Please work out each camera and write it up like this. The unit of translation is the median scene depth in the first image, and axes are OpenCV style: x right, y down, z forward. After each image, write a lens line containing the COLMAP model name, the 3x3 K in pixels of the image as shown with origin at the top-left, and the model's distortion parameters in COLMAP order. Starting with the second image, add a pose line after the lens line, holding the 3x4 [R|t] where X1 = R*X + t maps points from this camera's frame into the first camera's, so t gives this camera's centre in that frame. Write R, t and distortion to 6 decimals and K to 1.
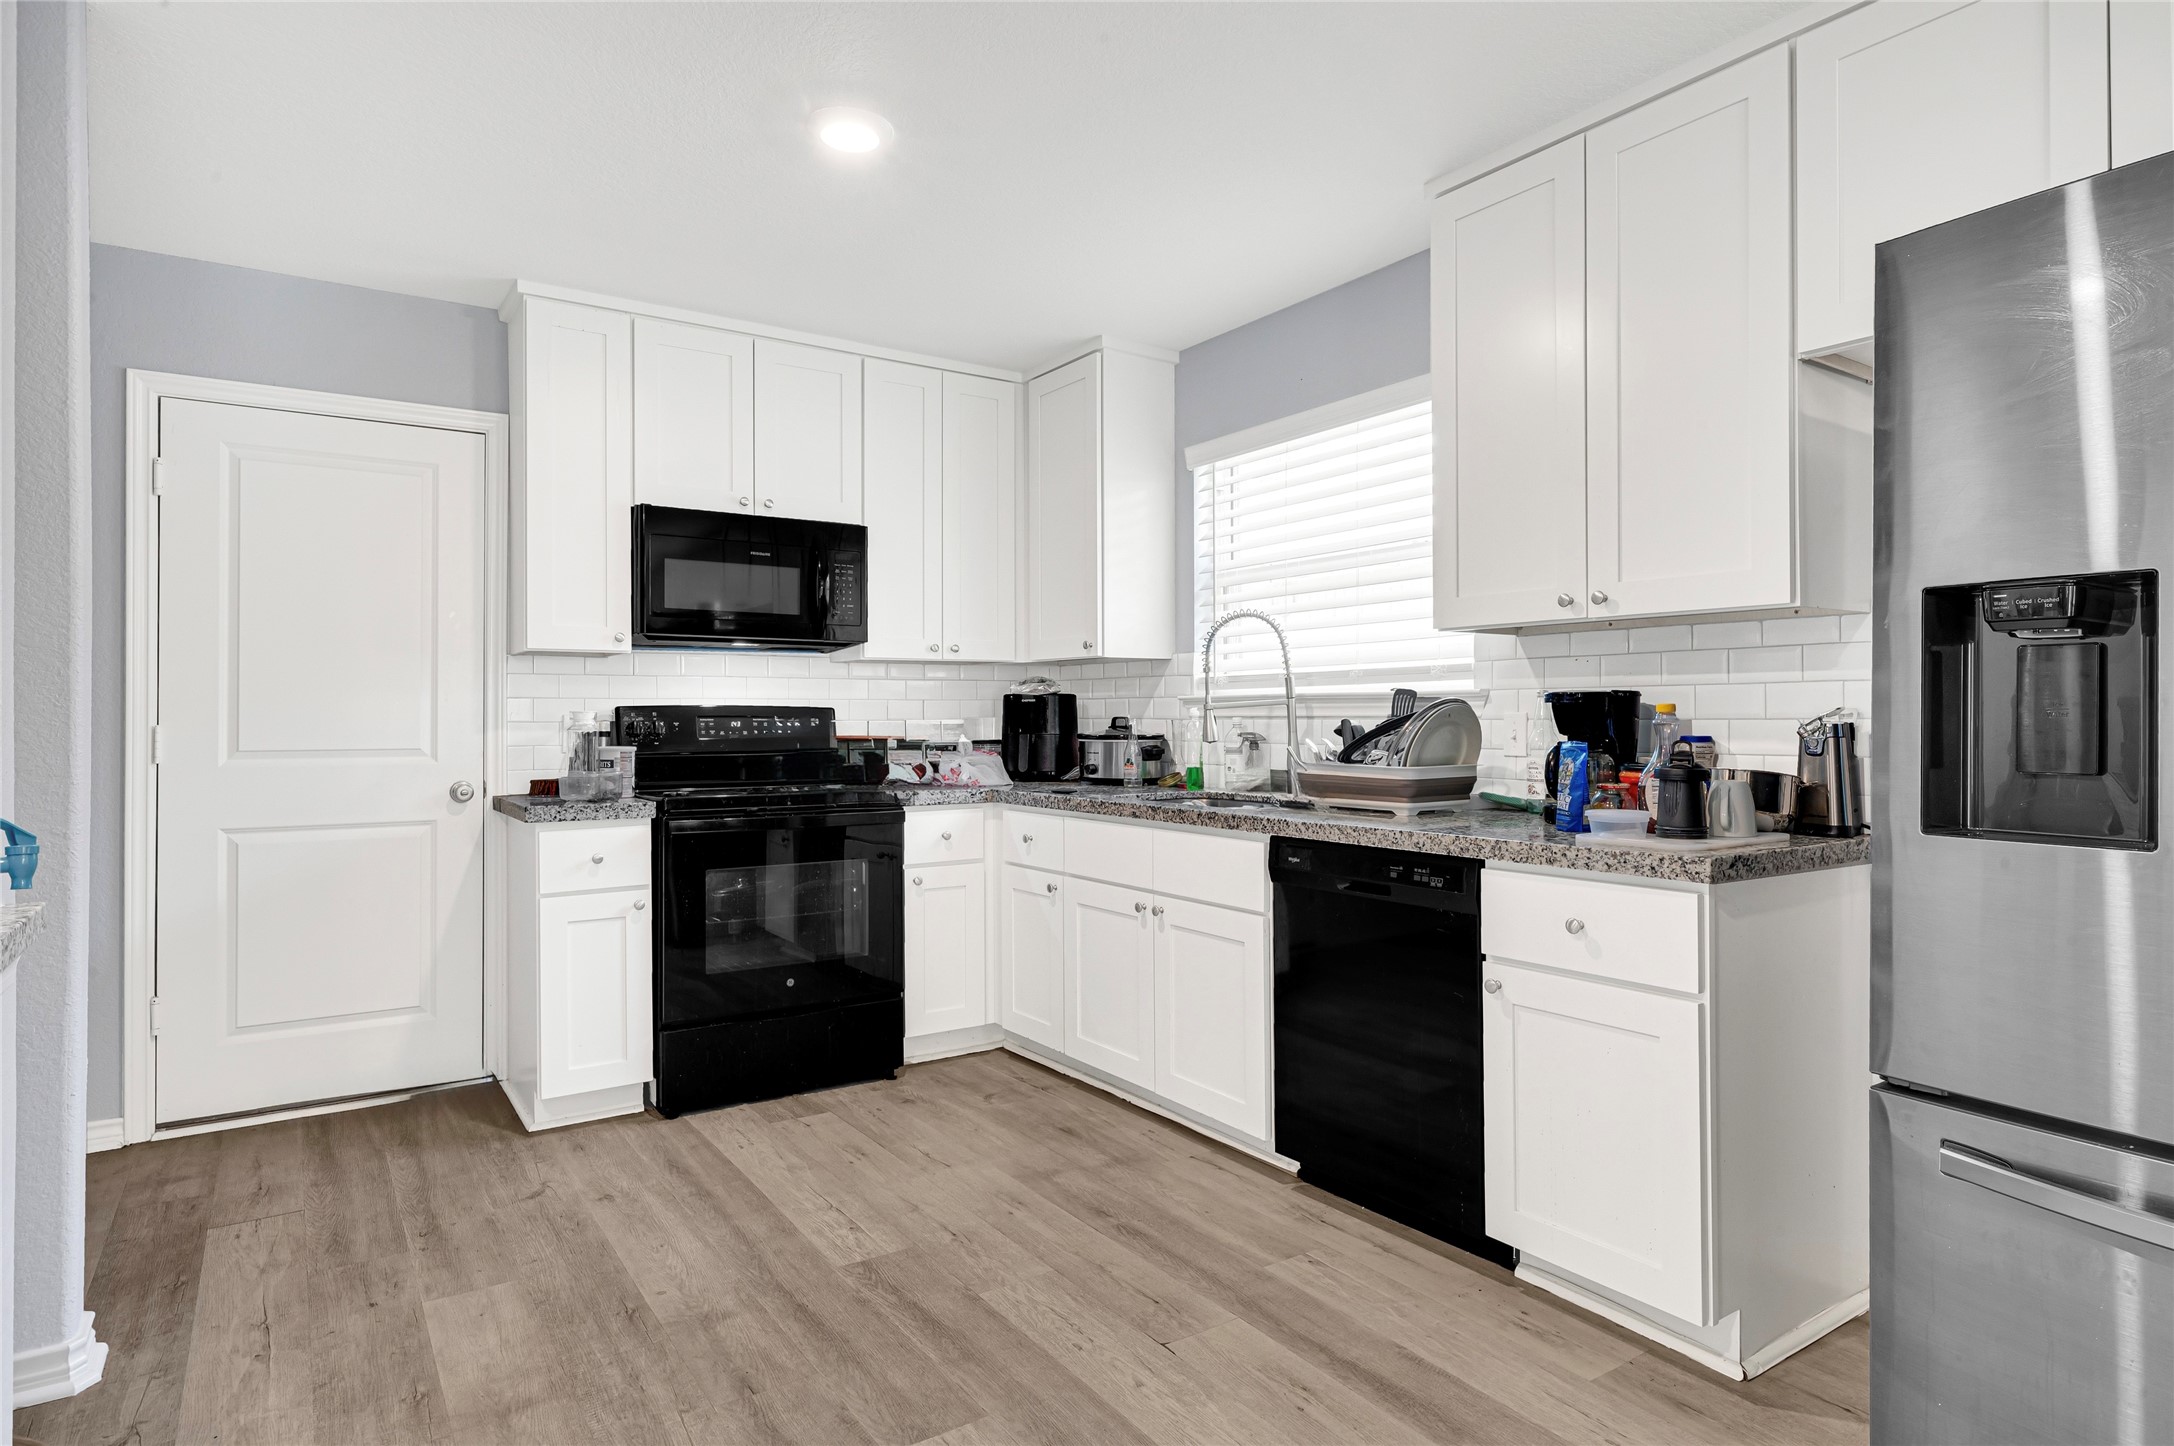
lens RADIAL K [[1194.1, 0, 1087.3], [0, 1194.1, 701.0], [0, 0, 1]] dist [0.002143, -0.000643]
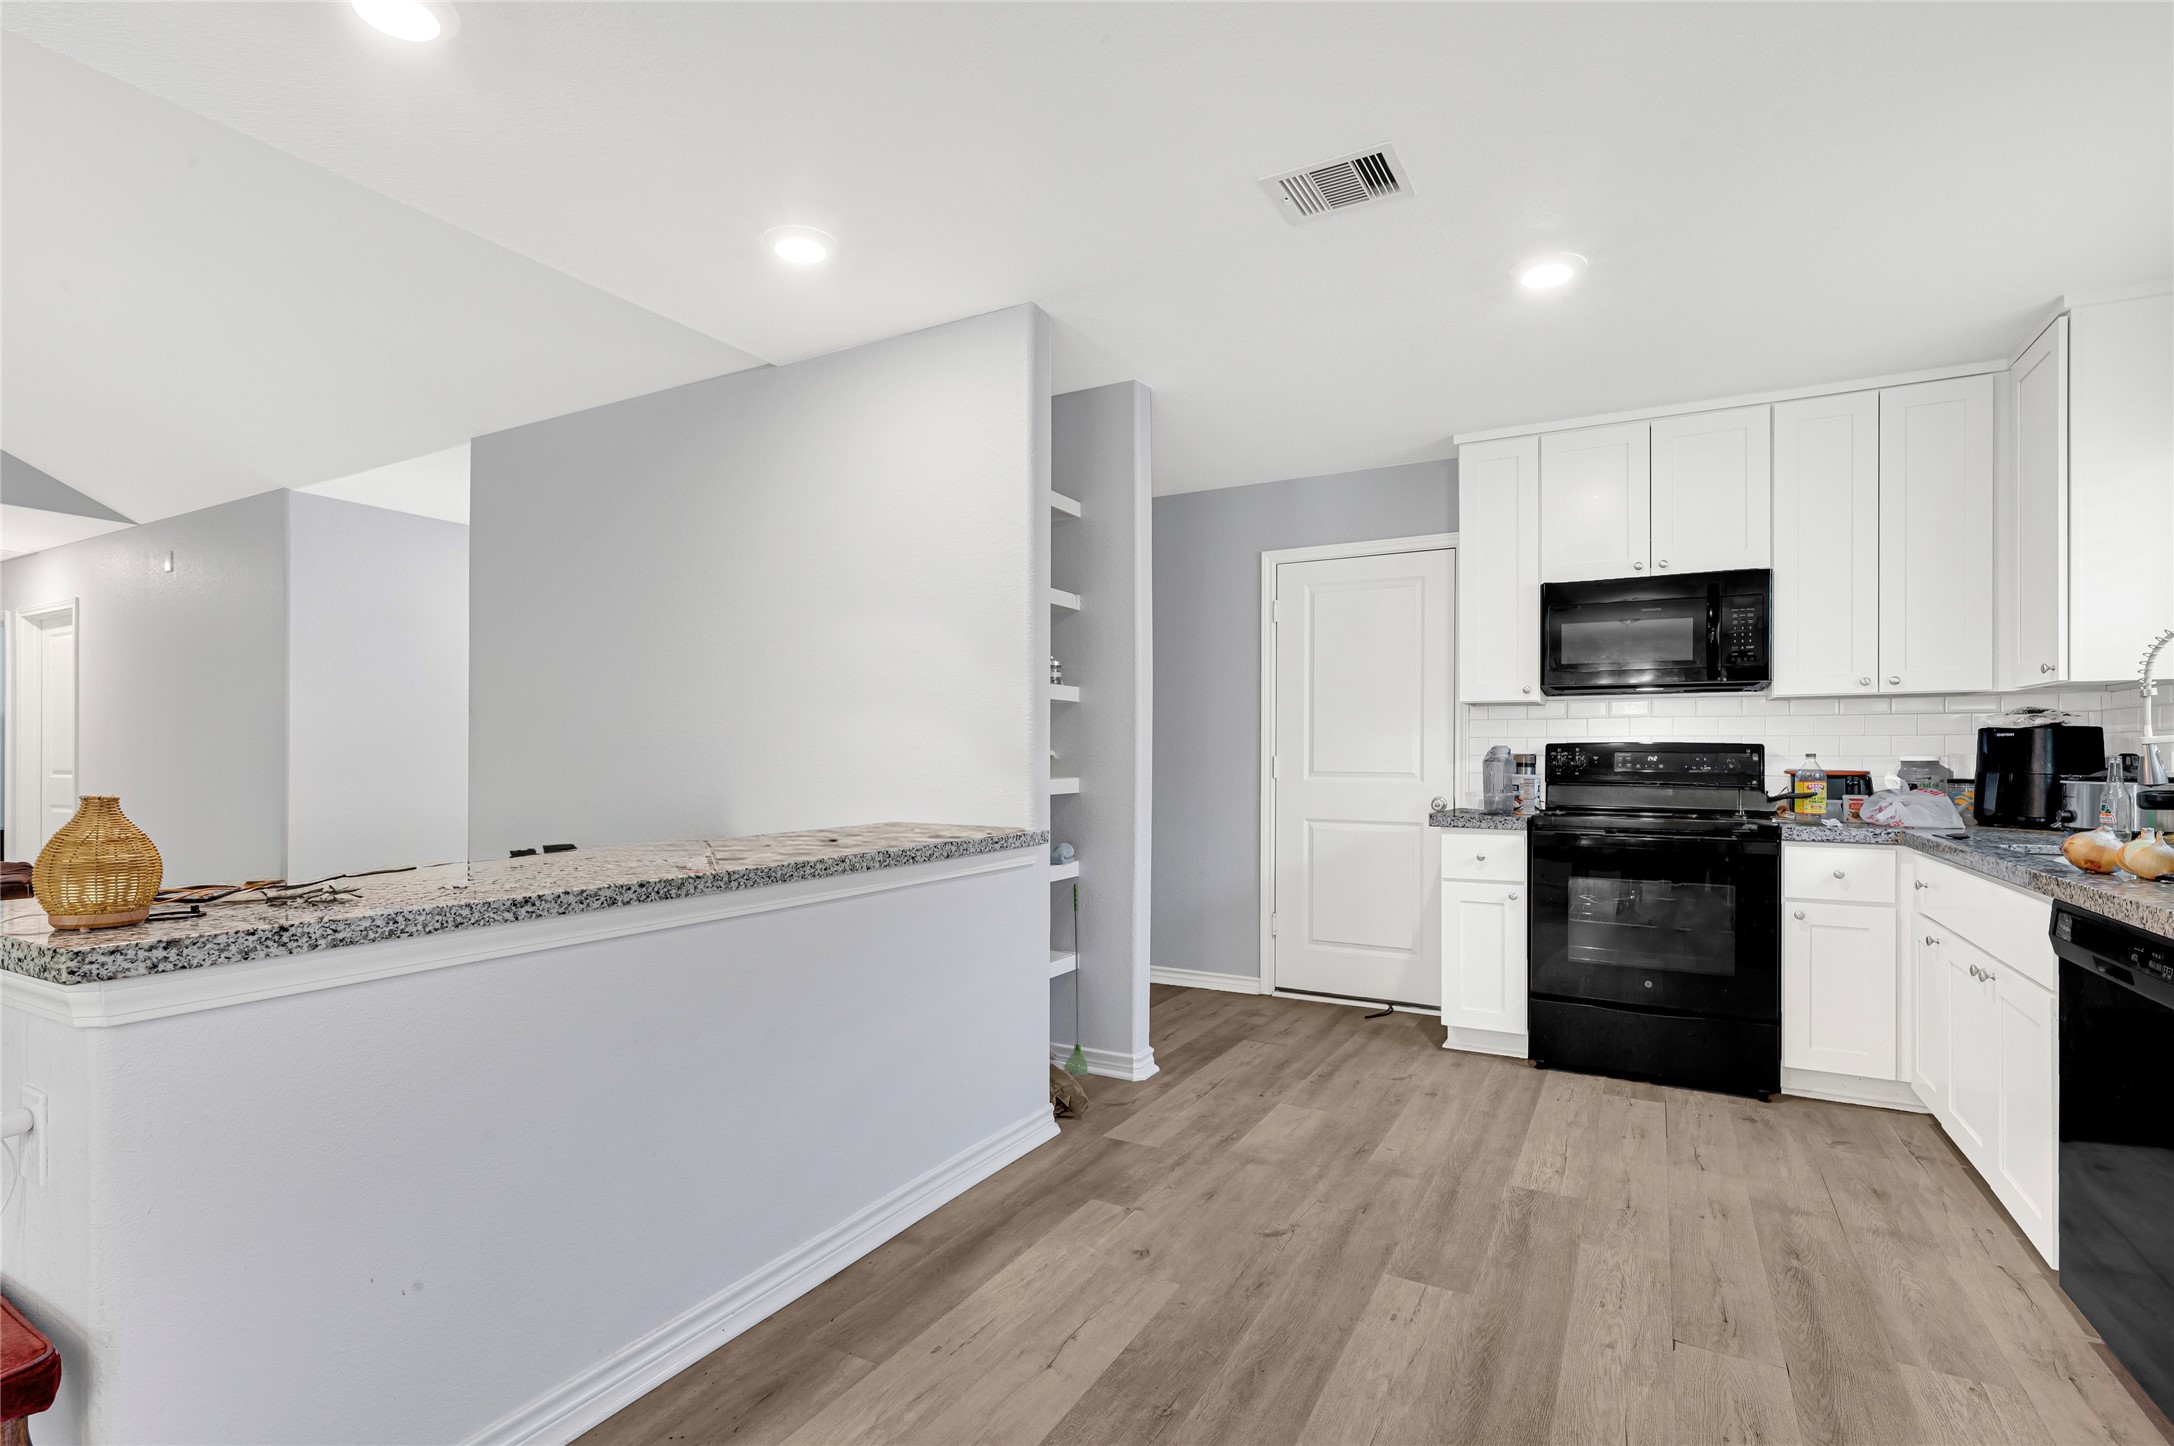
lens RADIAL K [[1033.0, 0, 1083.0], [0, 1033.0, 746.0], [0, 0, 1]] dist [0.000723, 0.000184]
pose [[0.455989, -0.002195, -0.889983, 0.429048], [0.006731, 0.999977, 0.000983, 0.003343], [0.889960, -0.006439, 0.455993, 0.076903]]
